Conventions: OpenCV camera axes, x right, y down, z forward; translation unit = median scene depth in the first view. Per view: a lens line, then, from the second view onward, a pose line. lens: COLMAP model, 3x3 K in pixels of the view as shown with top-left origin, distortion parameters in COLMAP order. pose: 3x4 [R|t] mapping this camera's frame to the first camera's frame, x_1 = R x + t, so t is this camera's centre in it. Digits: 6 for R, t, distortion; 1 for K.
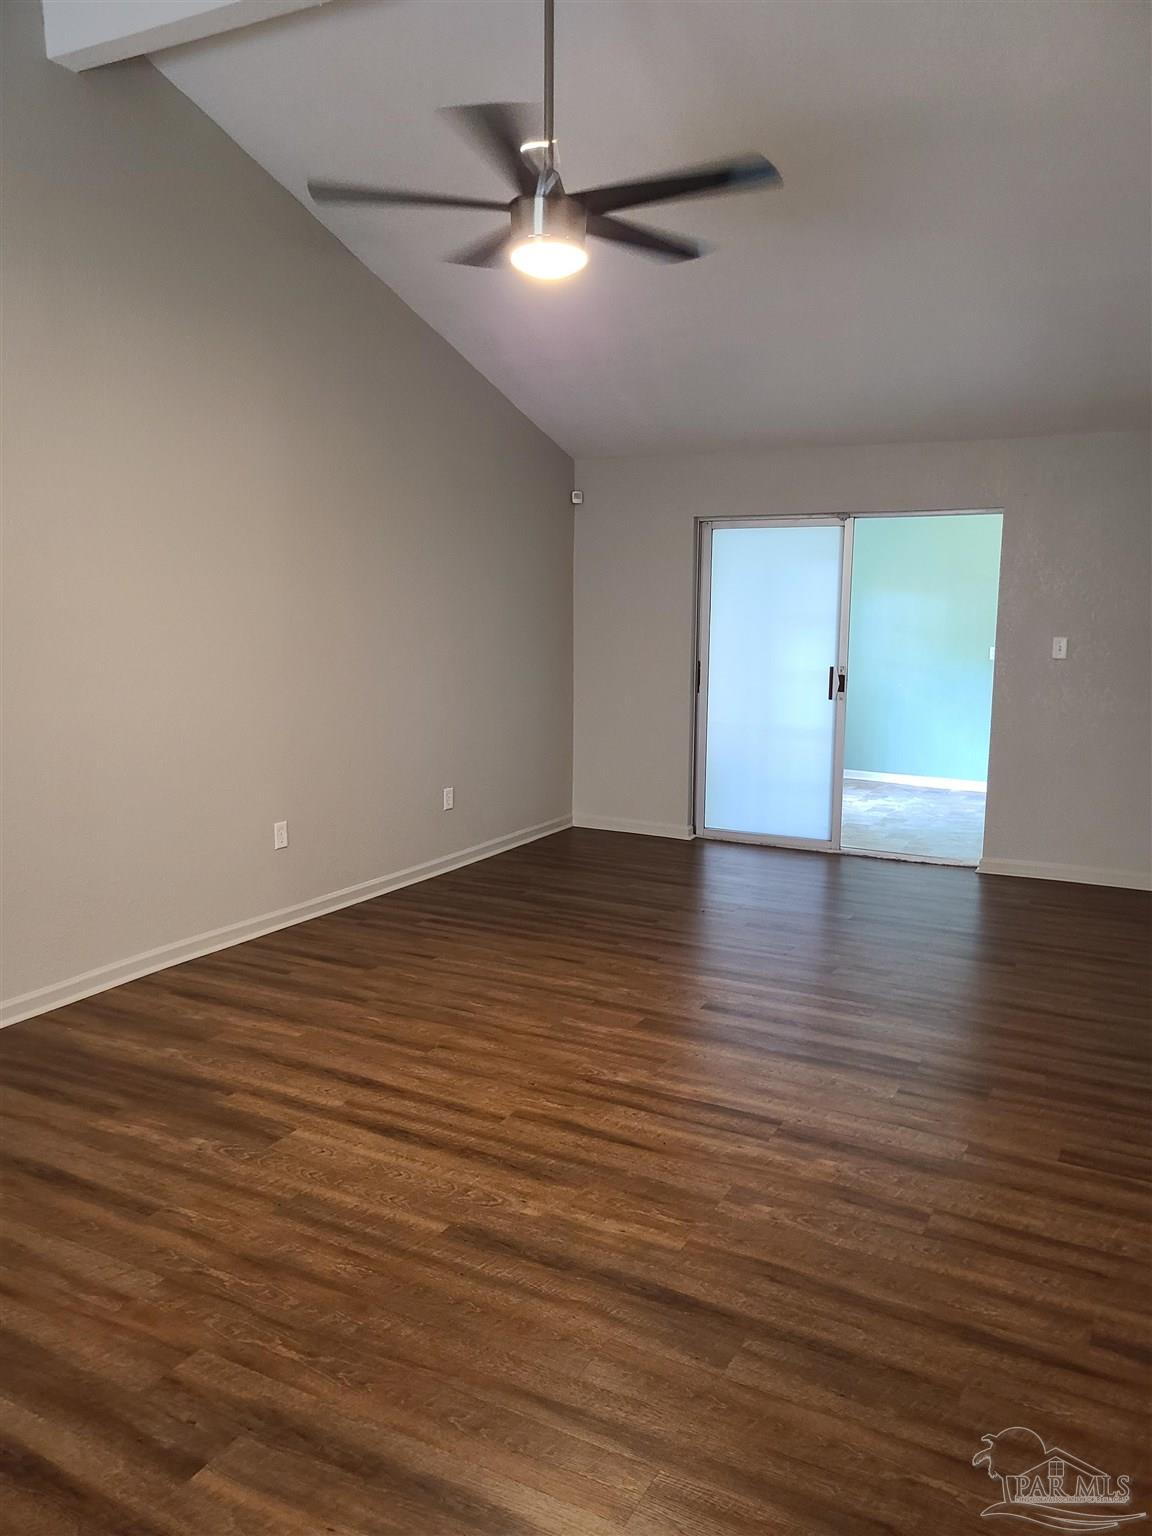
lens RADIAL K [[1165.7, 0, 576.5], [0, 1165.7, 767.9], [0, 0, 1]] dist [0.005005, 0.003126]
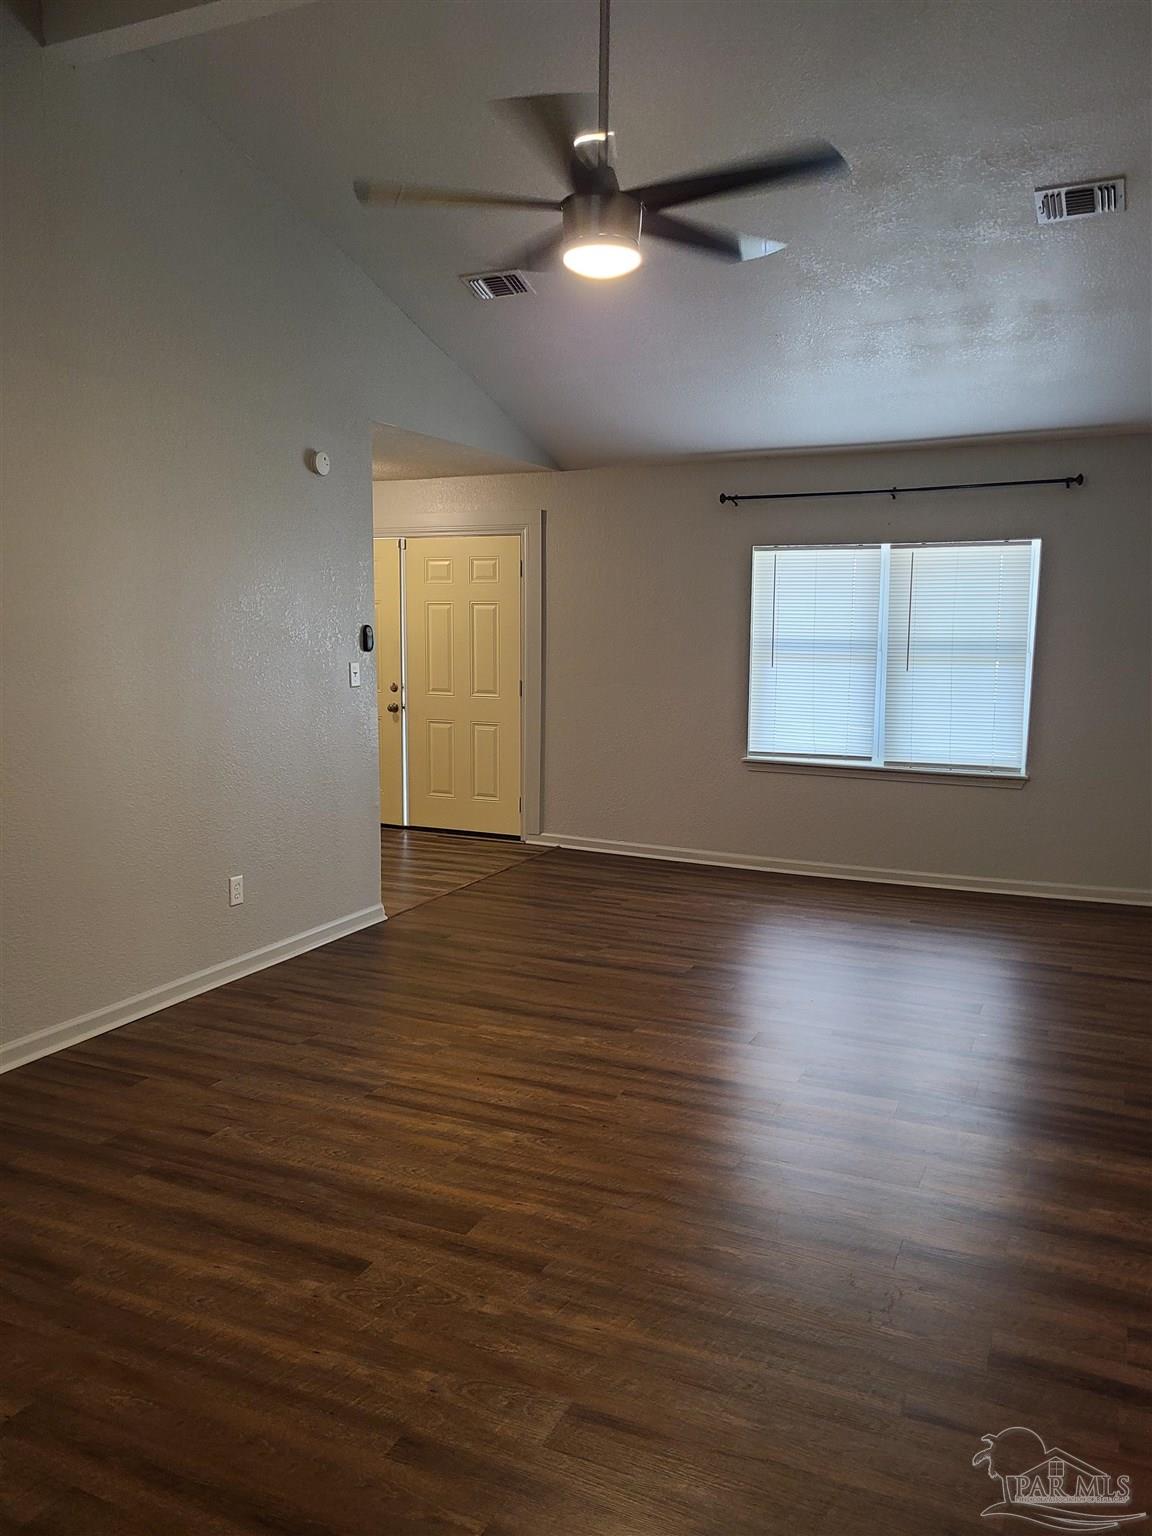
lens RADIAL K [[1165.7, 0, 576.6], [0, 1165.7, 768.1], [0, 0, 1]] dist [0.005005, 0.003126]
pose [[-0.998165, -0.014671, -0.058752, 0.048820], [-0.029488, 0.965166, 0.259970, -0.277550], [0.052891, 0.261225, -0.963828, 1.992619]]
